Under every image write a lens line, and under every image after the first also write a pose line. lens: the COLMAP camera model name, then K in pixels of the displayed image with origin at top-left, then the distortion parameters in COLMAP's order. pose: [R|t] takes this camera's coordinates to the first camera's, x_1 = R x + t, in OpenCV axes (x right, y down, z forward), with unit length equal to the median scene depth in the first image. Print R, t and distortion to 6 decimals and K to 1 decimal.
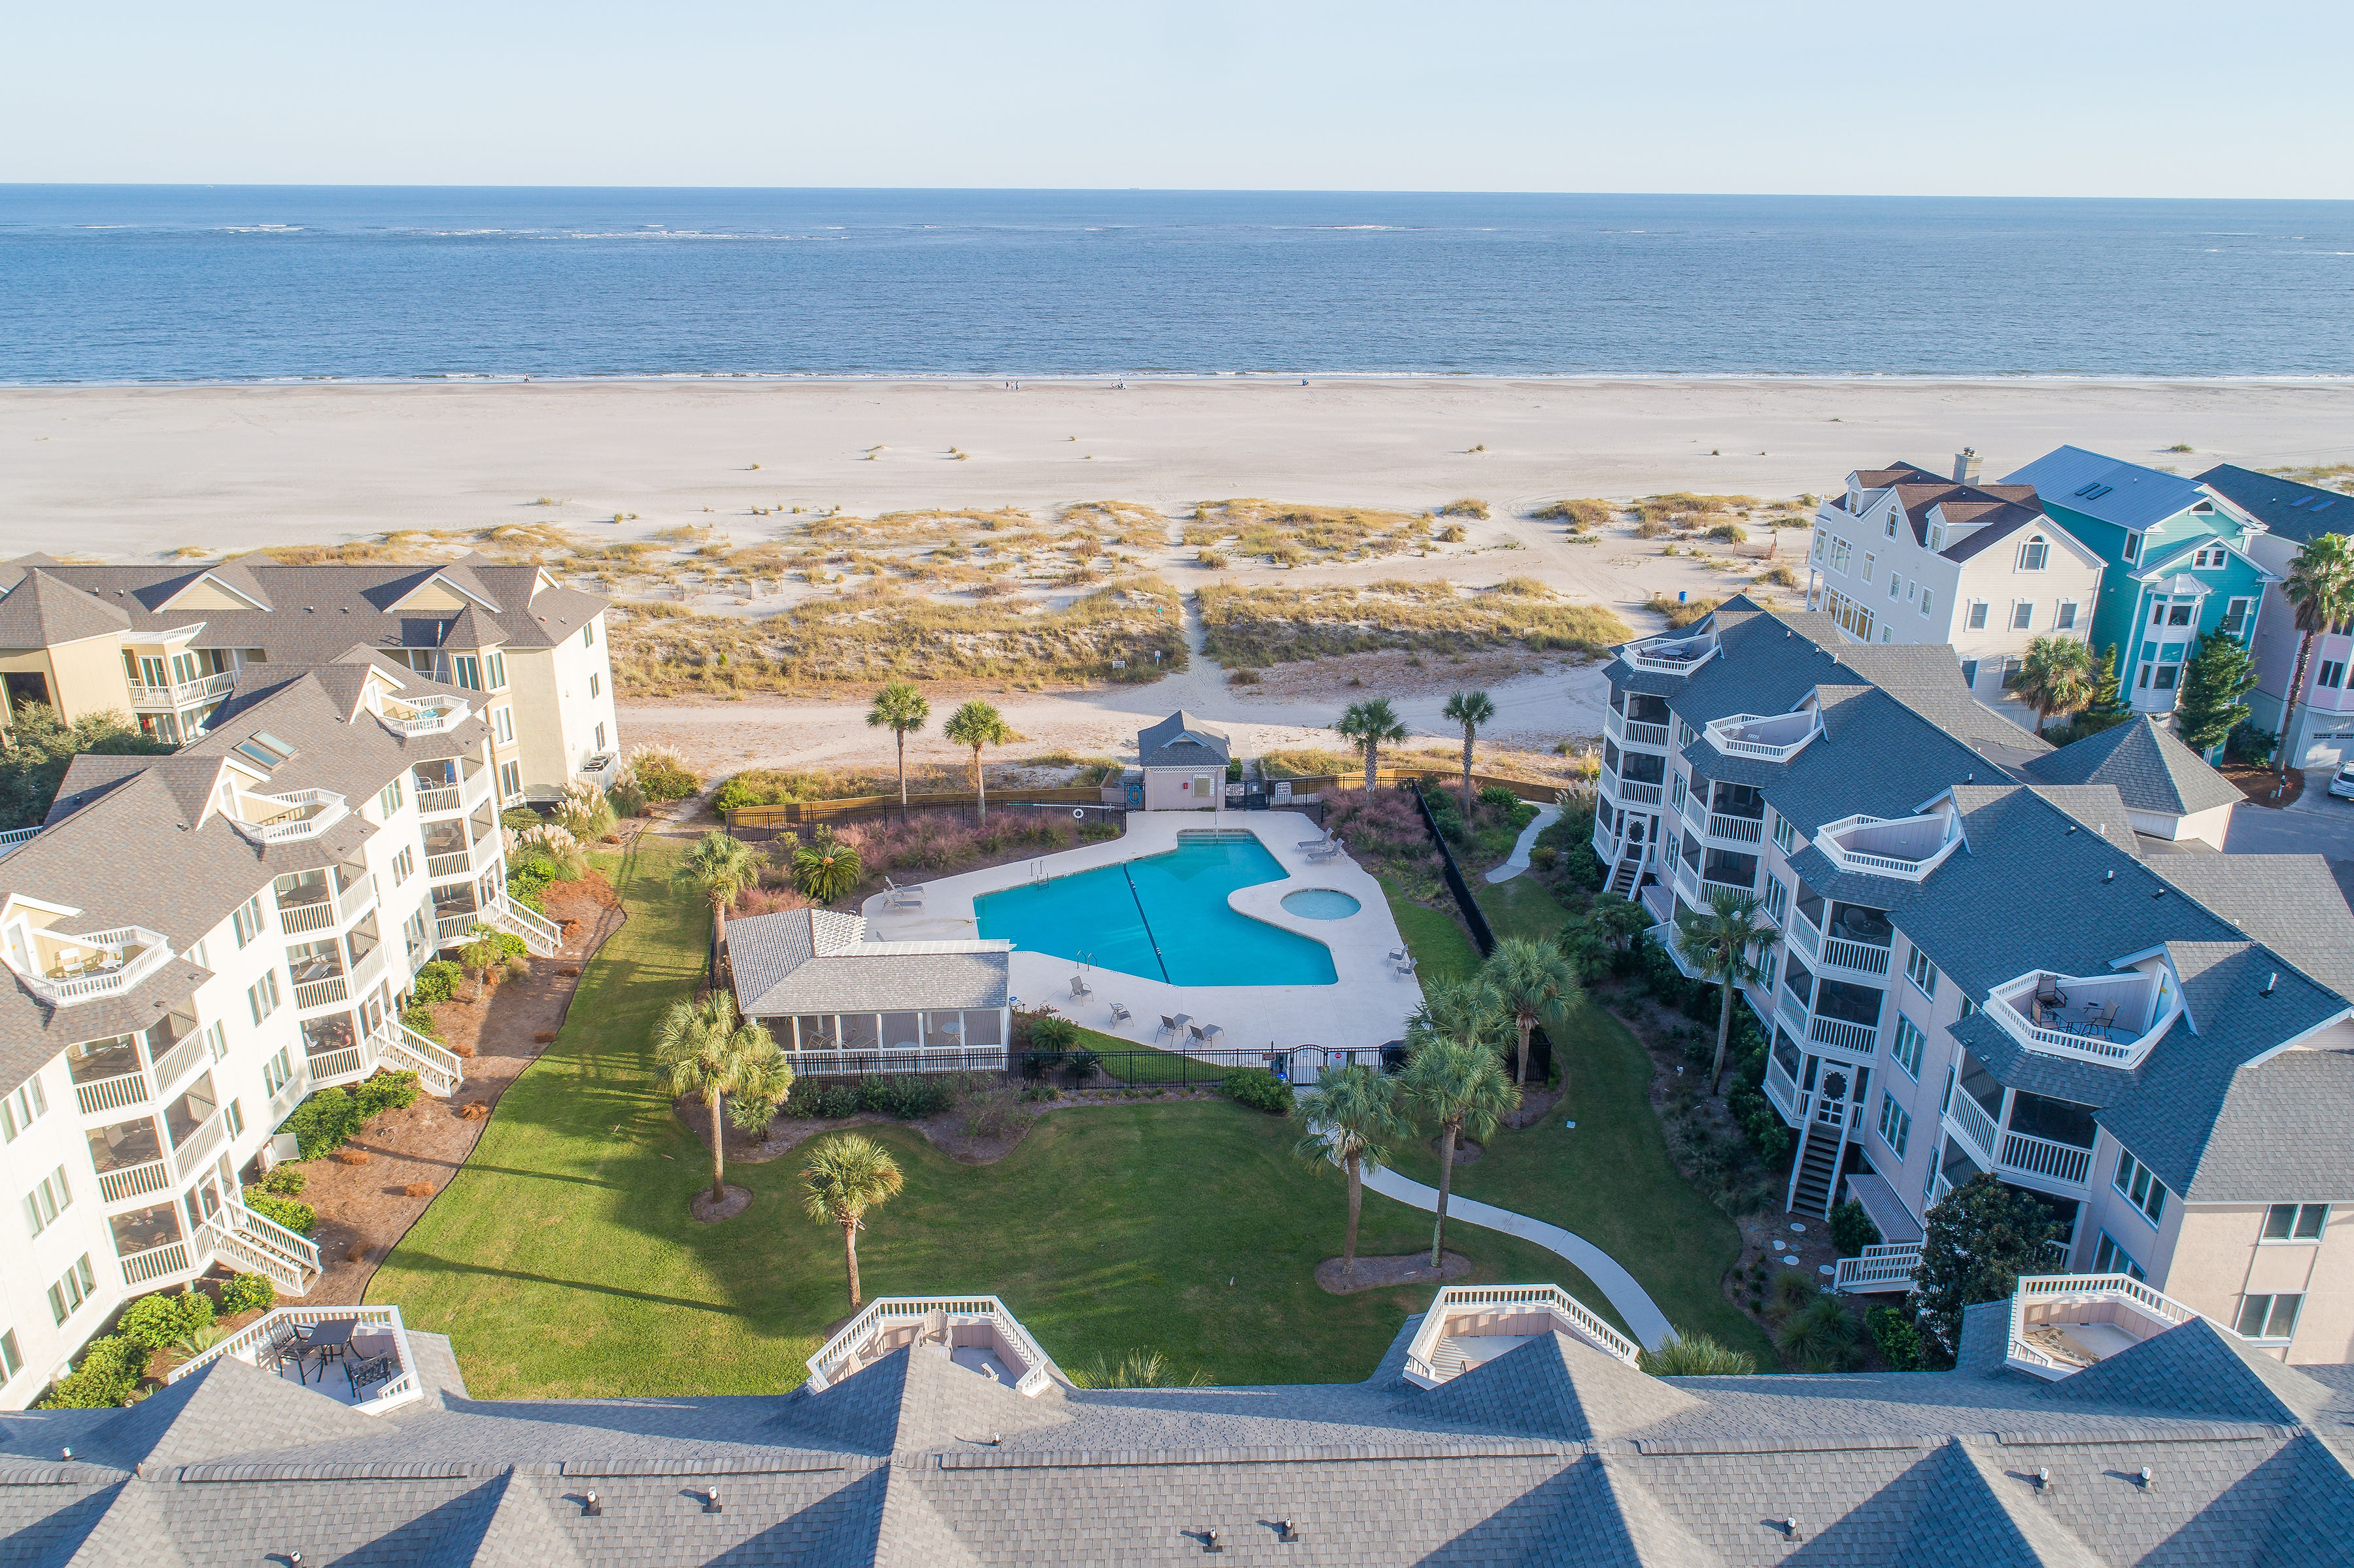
lens RADIAL K [[1606.0, 0, 1183.3], [0, 1606.0, 796.3], [0, 0, 1]] dist [-0.004946, 0.006796]
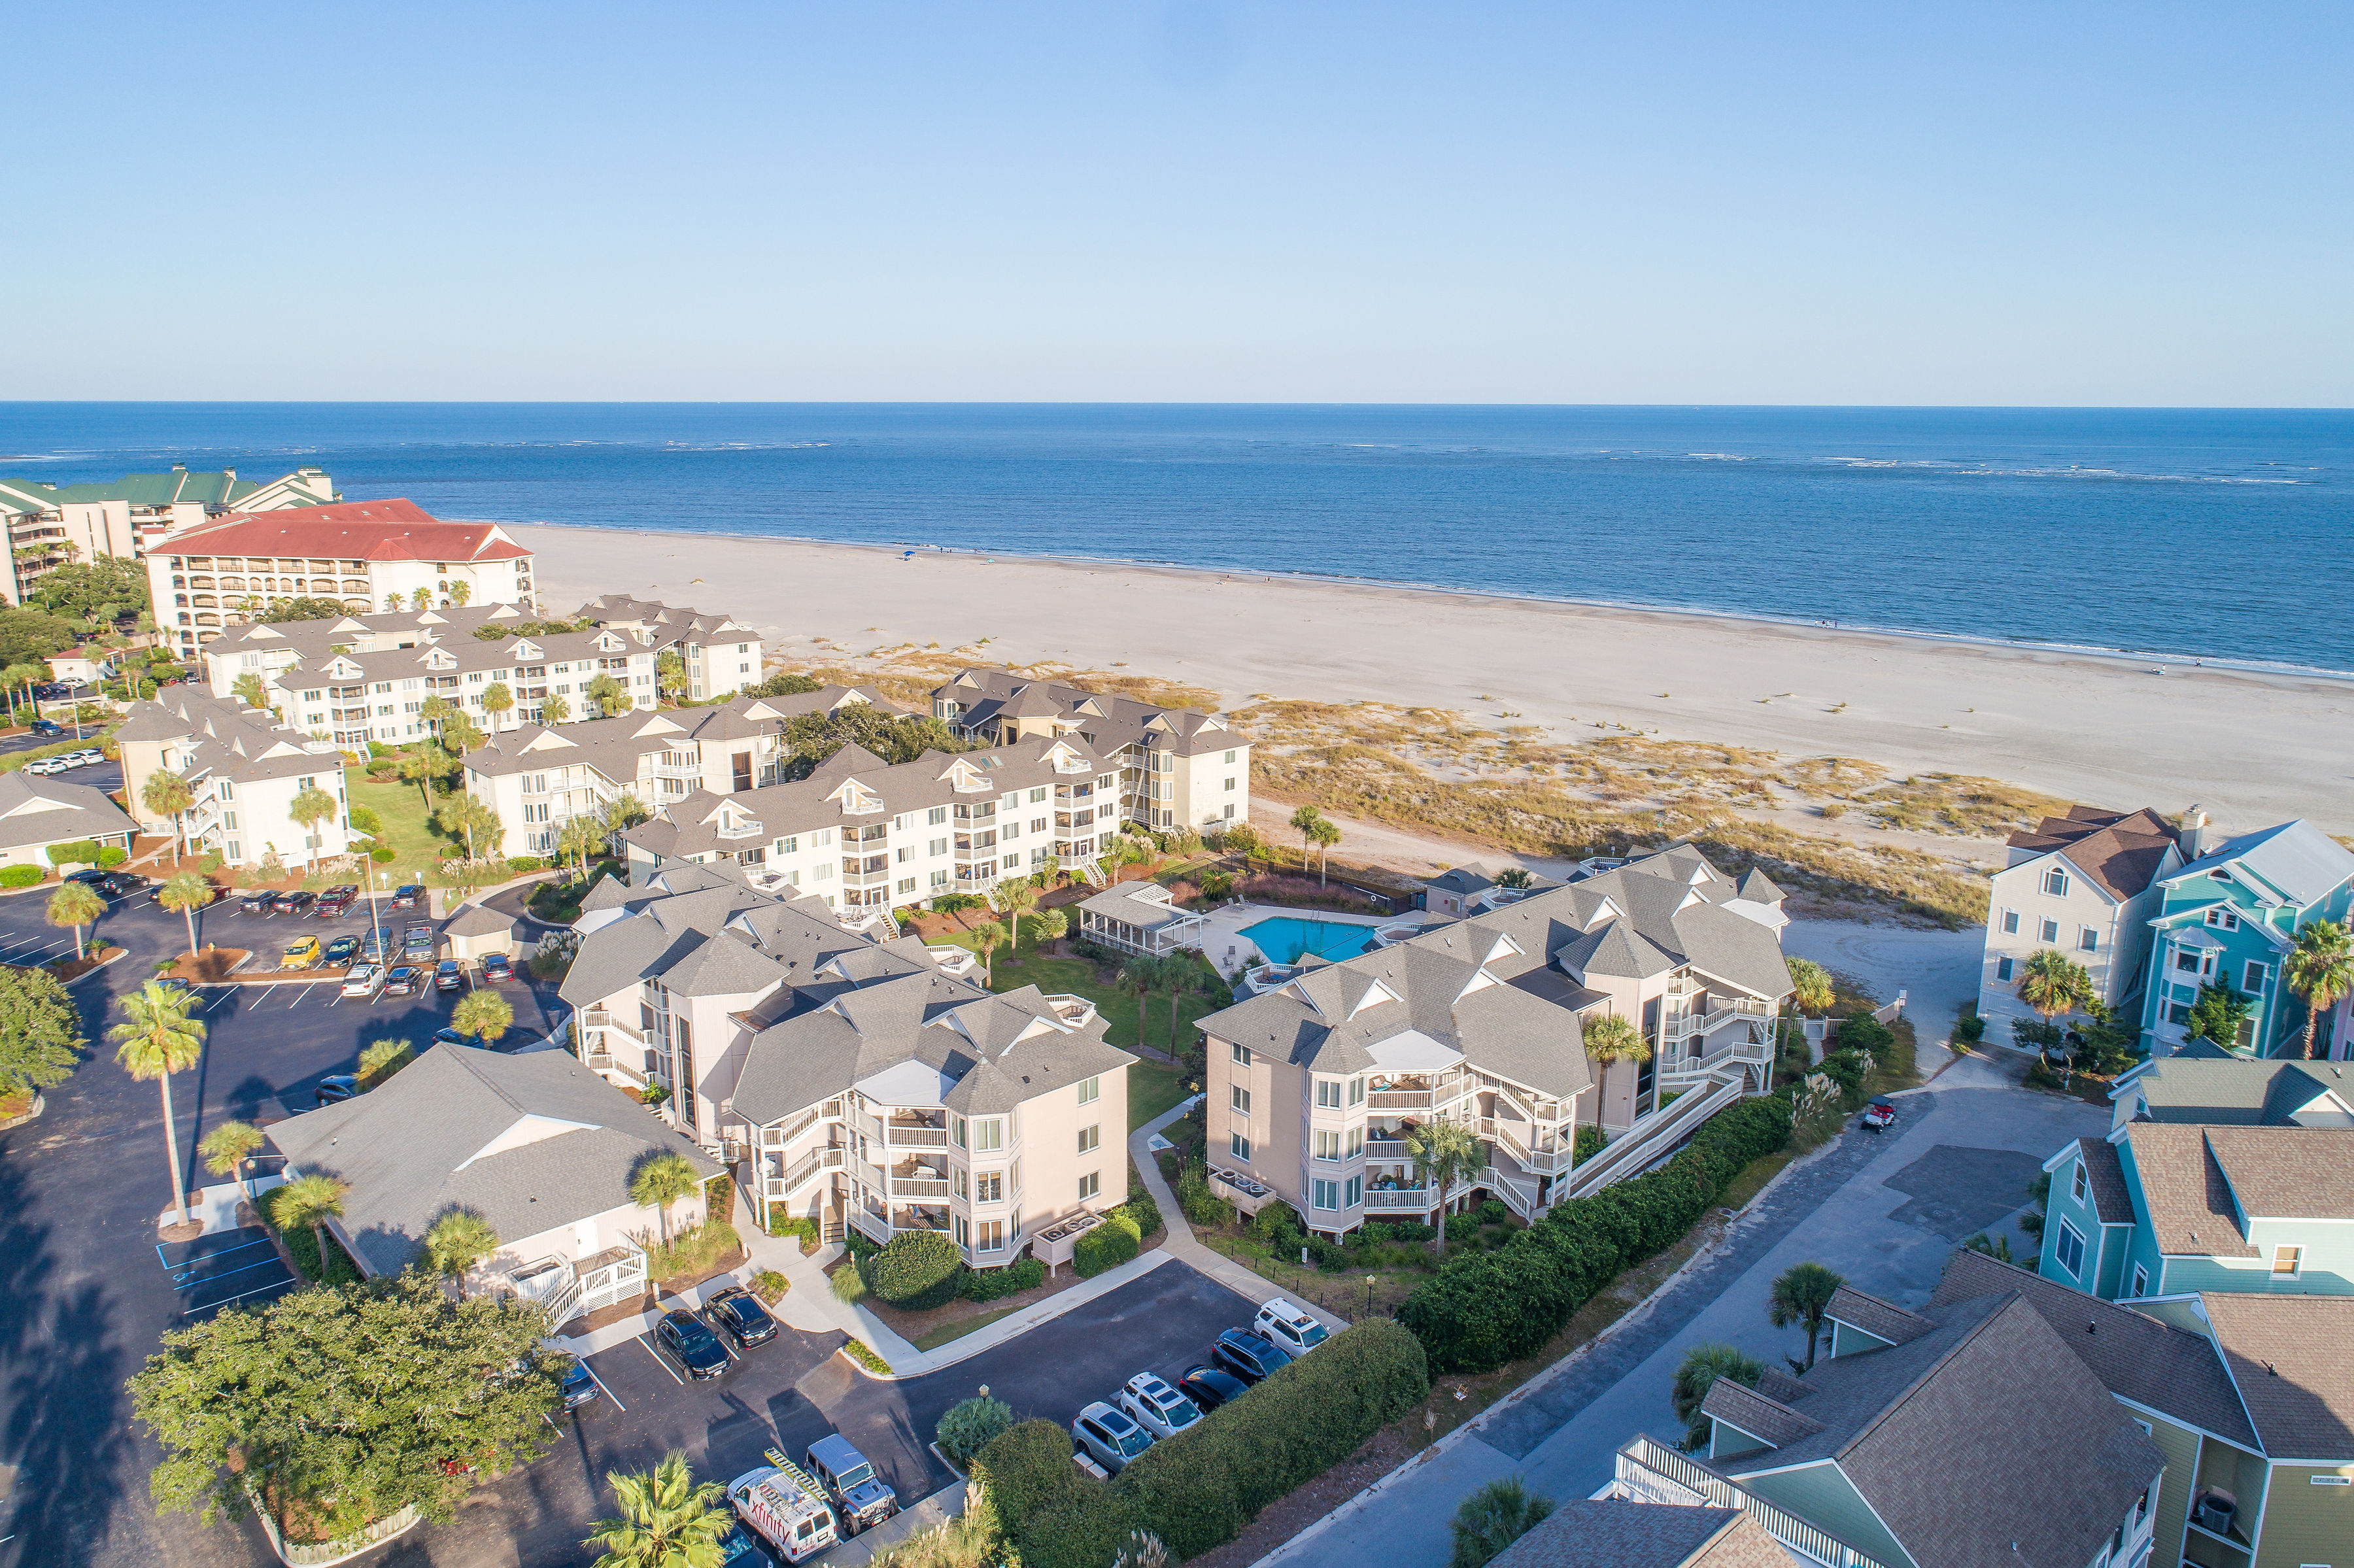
lens RADIAL K [[1606.0, 0, 1180.4], [0, 1606.0, 778.0], [0, 0, 1]] dist [-0.004946, 0.006796]
pose [[0.652172, 0.168204, -0.739174, 0.985586], [-0.268547, 0.963102, -0.017779, -0.025916], [0.708910, 0.210098, 0.673280, -0.316922]]
